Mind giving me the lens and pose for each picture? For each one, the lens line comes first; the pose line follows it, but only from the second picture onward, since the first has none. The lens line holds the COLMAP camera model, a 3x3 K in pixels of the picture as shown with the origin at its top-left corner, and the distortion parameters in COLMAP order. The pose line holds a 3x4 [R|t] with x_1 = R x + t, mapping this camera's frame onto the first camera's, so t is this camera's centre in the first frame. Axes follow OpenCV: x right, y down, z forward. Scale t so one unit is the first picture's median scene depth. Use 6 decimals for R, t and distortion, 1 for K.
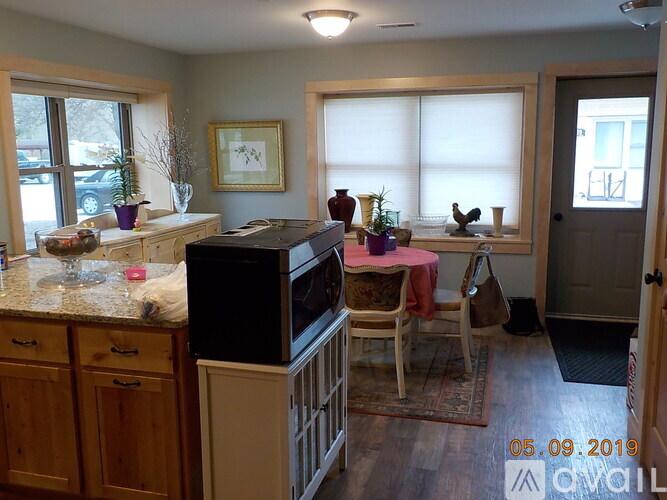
lens RADIAL K [[610.4, 0, 333.4], [0, 610.4, 246.6], [0, 0, 1]] dist [0.006490, 0.008018]
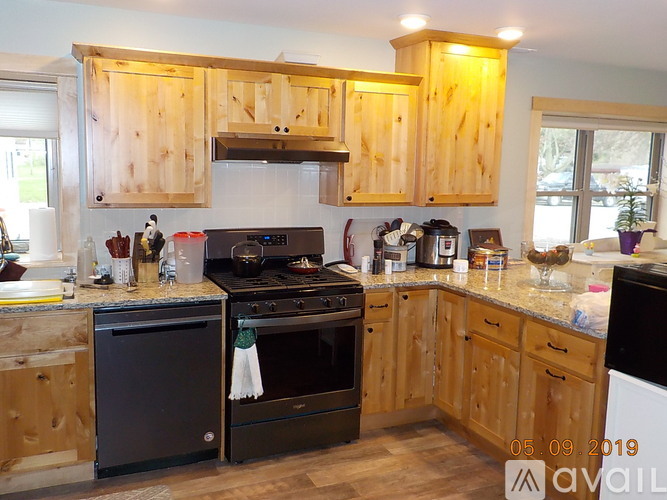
lens RADIAL K [[610.4, 0, 333.4], [0, 610.4, 246.6], [0, 0, 1]] dist [0.006490, 0.008018]
pose [[0.640204, 0.128160, -0.757439, 0.206095], [-0.156972, 0.987006, 0.034326, 0.003203], [0.751996, 0.096921, 0.652003, -0.098866]]
